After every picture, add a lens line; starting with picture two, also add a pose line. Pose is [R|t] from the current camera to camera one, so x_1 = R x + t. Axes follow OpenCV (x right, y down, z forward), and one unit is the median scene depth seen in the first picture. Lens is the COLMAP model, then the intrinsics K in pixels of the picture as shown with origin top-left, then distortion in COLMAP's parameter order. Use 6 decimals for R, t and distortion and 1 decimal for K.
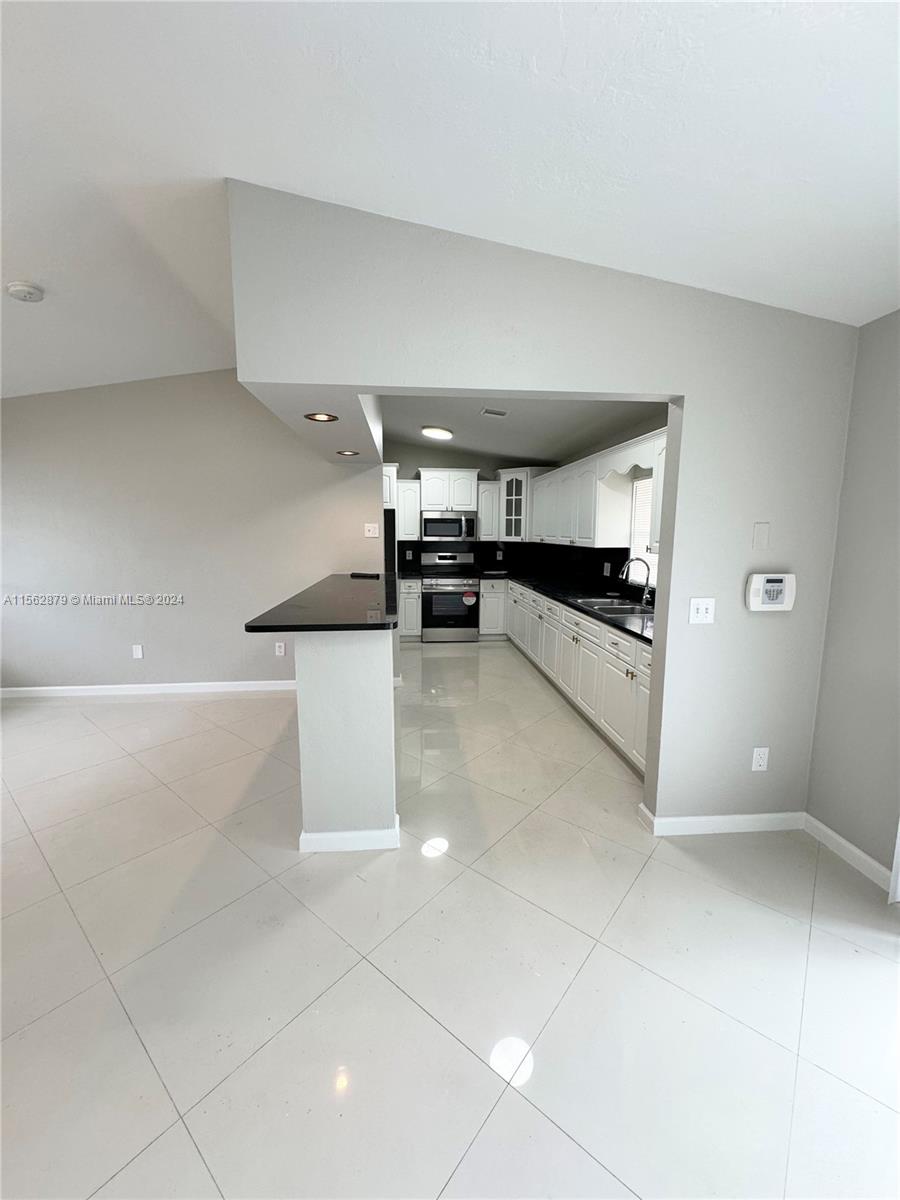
lens RADIAL K [[480.5, 0, 450.0], [0, 480.5, 600.8], [0, 0, 1]] dist [0.009422, 0.000289]
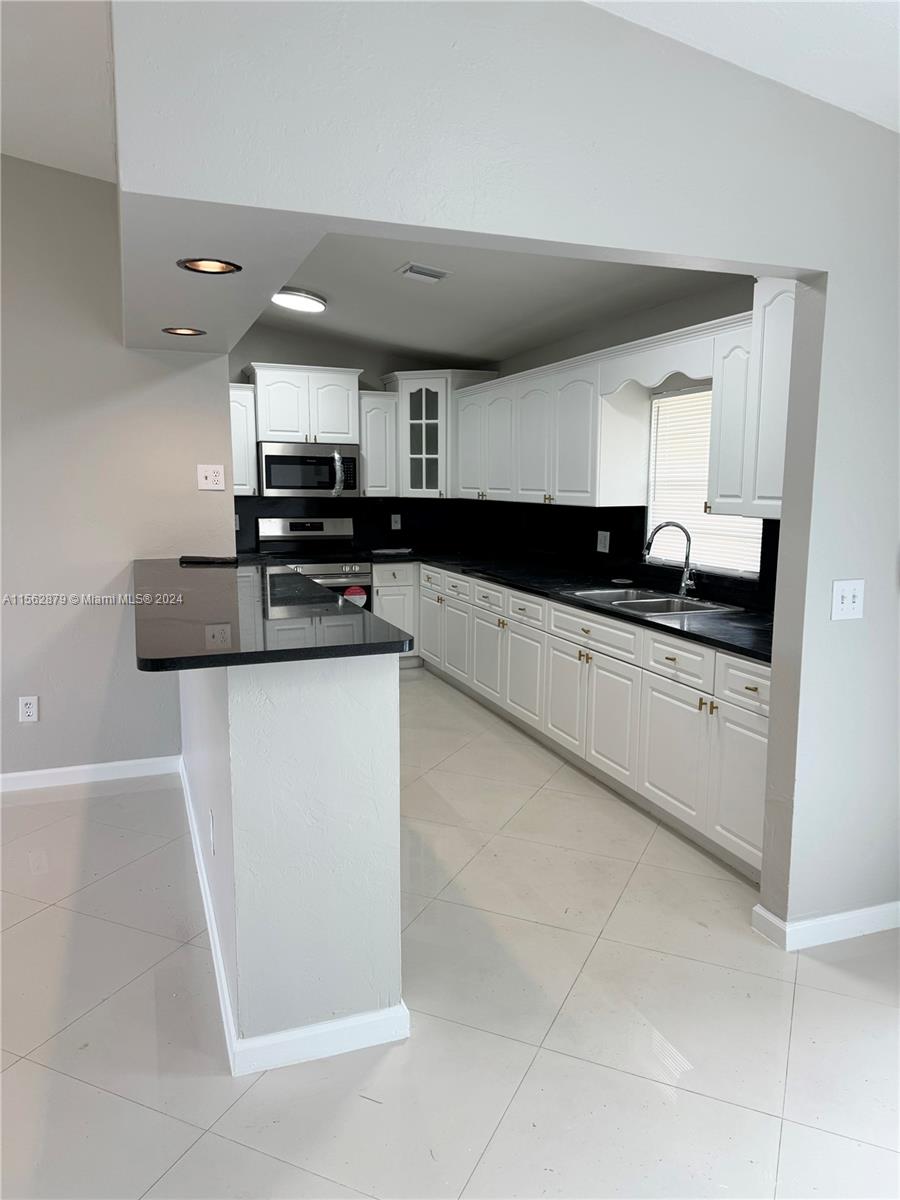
lens RADIAL K [[842.5, 0, 457.1], [0, 842.5, 605.6], [0, 0, 1]] dist [0.065184, -0.021129]
pose [[0.963648, -0.038166, 0.264434, -0.156143], [0.036874, 0.999271, 0.009852, -0.001290], [-0.264618, 0.000257, 0.964353, 0.006321]]
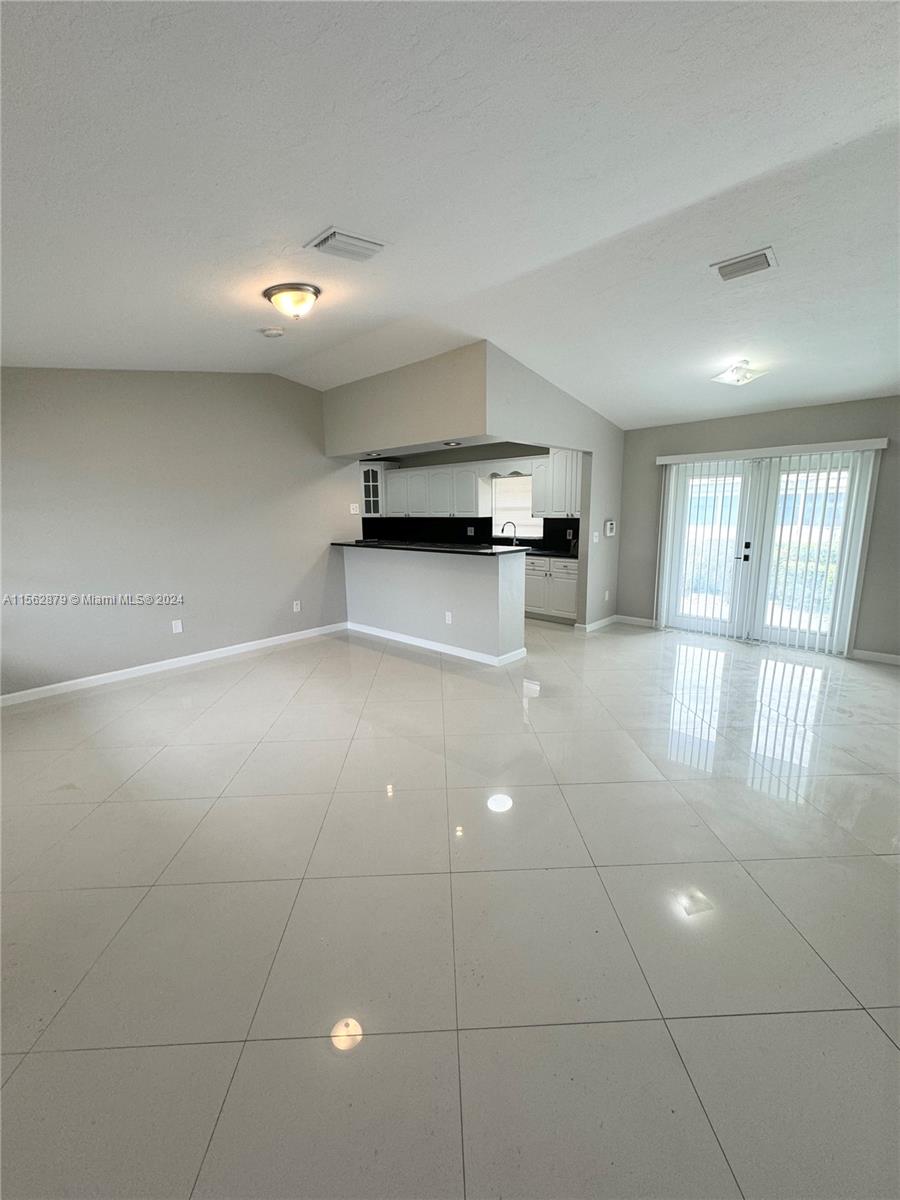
lens RADIAL K [[480.5, 0, 450.0], [0, 480.5, 600.6], [0, 0, 1]] dist [0.009422, 0.000289]
pose [[0.744961, -0.138134, 0.652650, -0.895513], [0.112104, 0.990337, 0.081646, 0.029782], [-0.657621, 0.012342, 0.753248, -0.199193]]
